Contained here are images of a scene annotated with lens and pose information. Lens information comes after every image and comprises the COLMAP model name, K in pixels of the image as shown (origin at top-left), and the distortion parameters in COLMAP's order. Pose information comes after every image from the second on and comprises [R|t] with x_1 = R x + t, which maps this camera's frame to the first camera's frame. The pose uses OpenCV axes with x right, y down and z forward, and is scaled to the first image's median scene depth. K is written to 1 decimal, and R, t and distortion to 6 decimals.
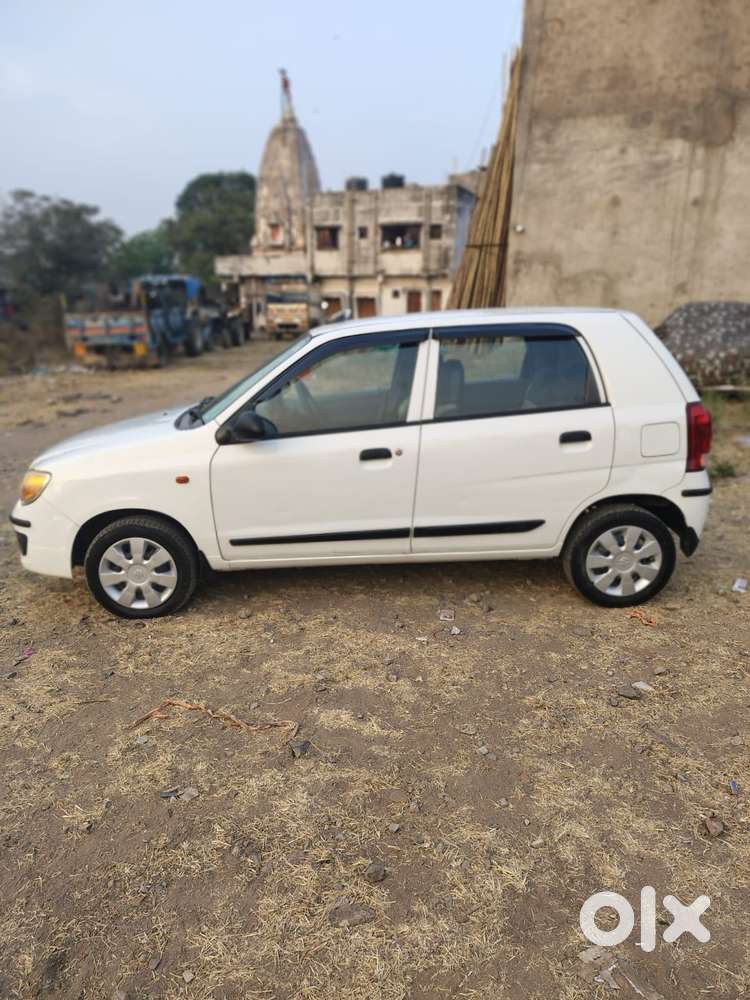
lens RADIAL K [[680.5, 0, 375.0], [0, 680.5, 500.0], [0, 0, 1]] dist [0.028513, 0.000957]
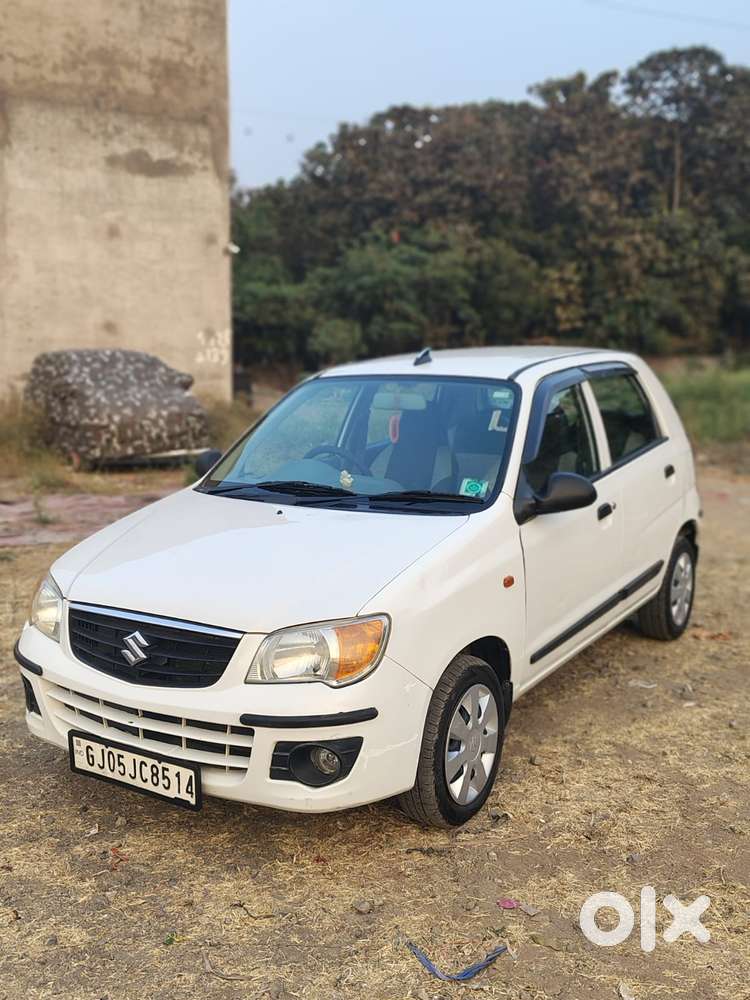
lens RADIAL K [[998.5, 0, 372.1], [0, 998.5, 516.7], [0, 0, 1]] dist [0.066247, 0.025278]
pose [[0.574286, -0.126025, 0.808897, -0.320668], [0.221906, 0.975052, -0.005633, -0.032343], [-0.788006, 0.182734, 0.587924, 0.137514]]
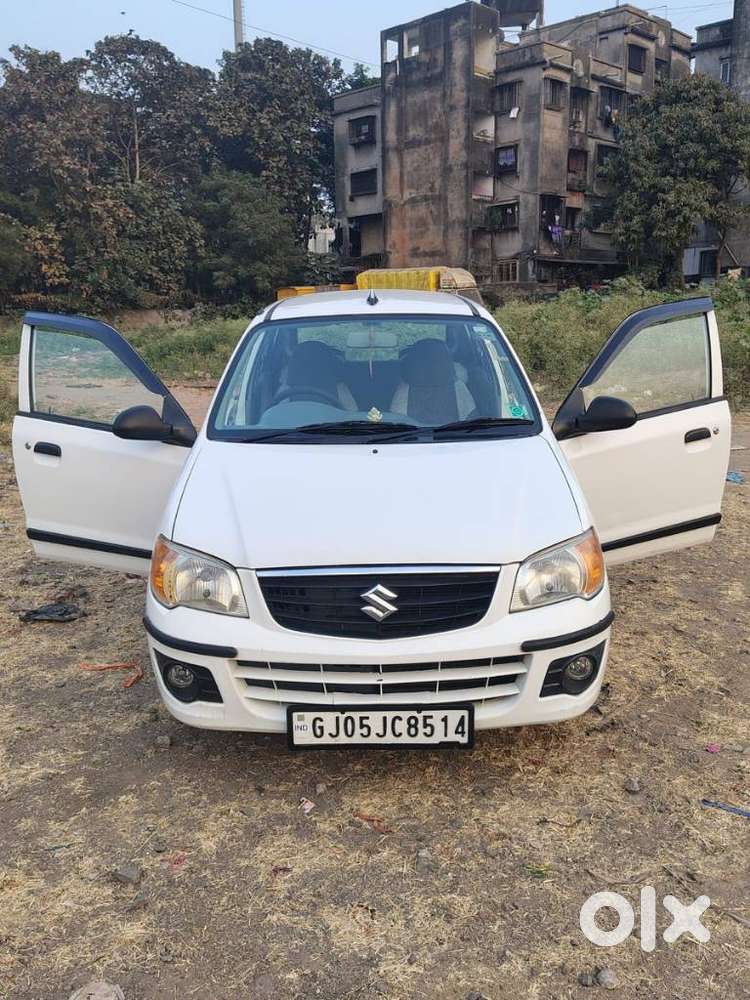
lens RADIAL K [[867.8, 0, 375.0], [0, 867.8, 500.0], [0, 0, 1]] dist [0.015576, 0.000033]
pose [[0.046973, -0.215548, 0.975363, -0.351054], [0.289137, 0.937574, 0.193272, -0.077770], [-0.956135, 0.272935, 0.106363, 0.310742]]
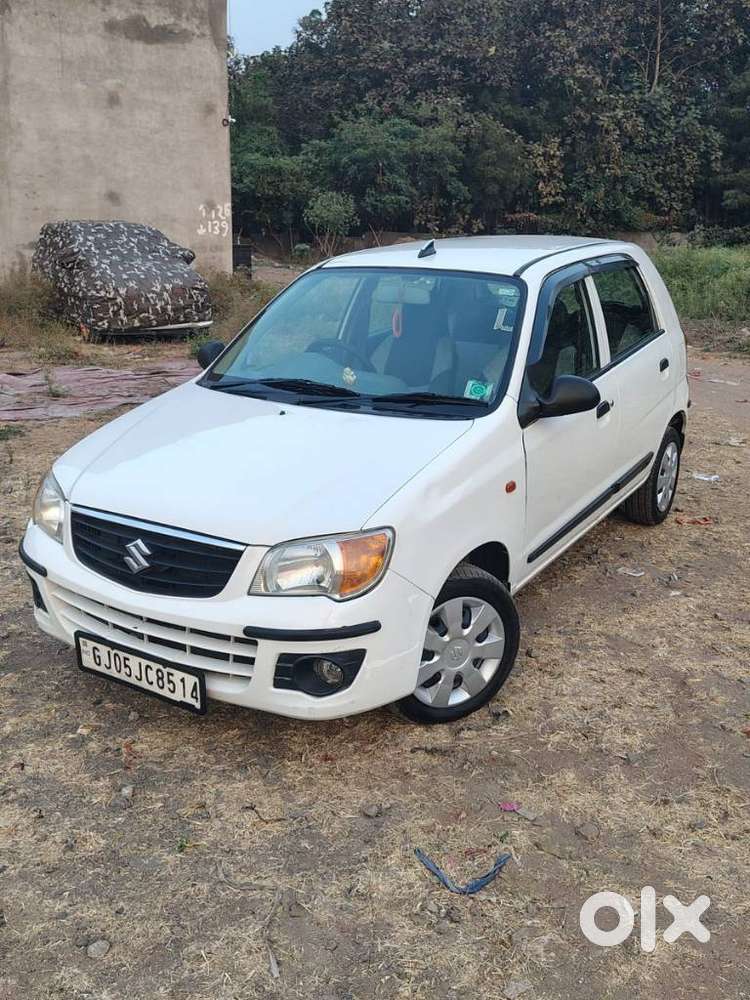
lens RADIAL K [[900.9, 0, 384.0], [0, 900.9, 501.6], [0, 0, 1]] dist [0.128384, -0.163500]
pose [[0.556741, -0.228943, 0.798514, -0.300294], [0.212458, 0.968543, 0.129563, -0.044683], [-0.803058, 0.097517, 0.587868, 0.154765]]
